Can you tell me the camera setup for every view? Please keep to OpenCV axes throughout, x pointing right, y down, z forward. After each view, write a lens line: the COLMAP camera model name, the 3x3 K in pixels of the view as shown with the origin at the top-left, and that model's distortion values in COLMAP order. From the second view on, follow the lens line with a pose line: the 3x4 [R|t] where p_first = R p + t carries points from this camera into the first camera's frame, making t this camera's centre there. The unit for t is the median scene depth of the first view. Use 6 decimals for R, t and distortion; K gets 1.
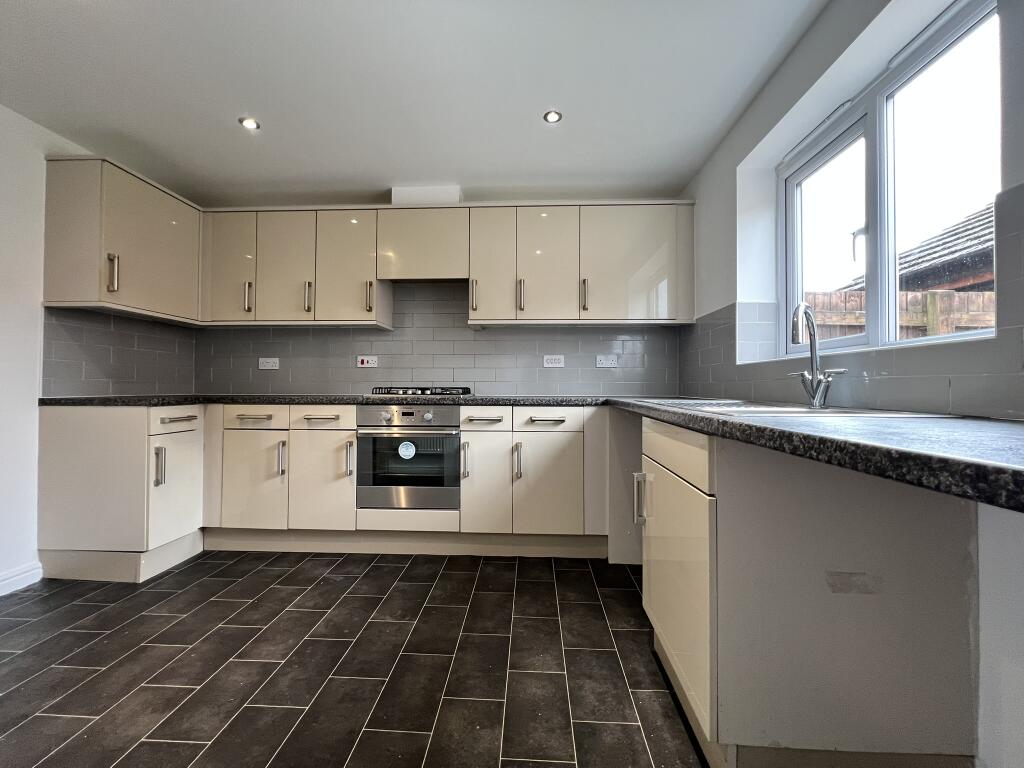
lens RADIAL K [[411.8, 0, 510.7], [0, 411.8, 380.3], [0, 0, 1]] dist [0.001499, 0.000158]
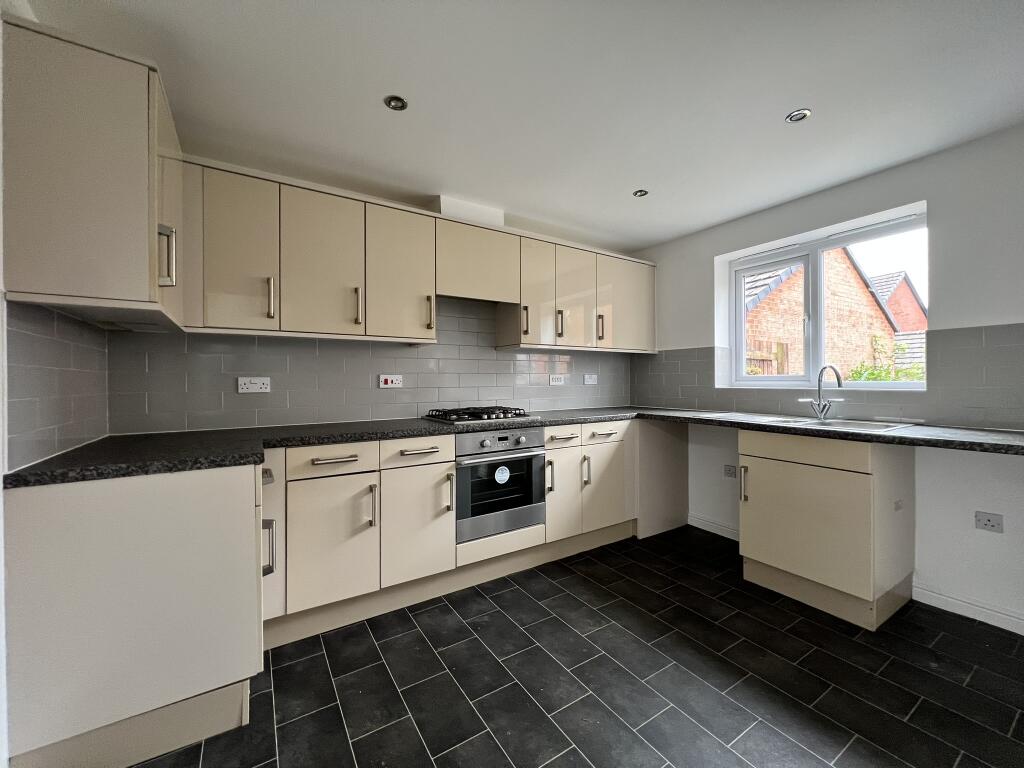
lens RADIAL K [[411.8, 0, 510.7], [0, 411.8, 380.3], [0, 0, 1]] dist [0.001499, 0.000158]
pose [[0.813853, -0.008793, 0.581005, -0.812927], [0.000579, 0.999897, 0.014322, -0.074723], [-0.581071, -0.011320, 0.813774, 0.172987]]
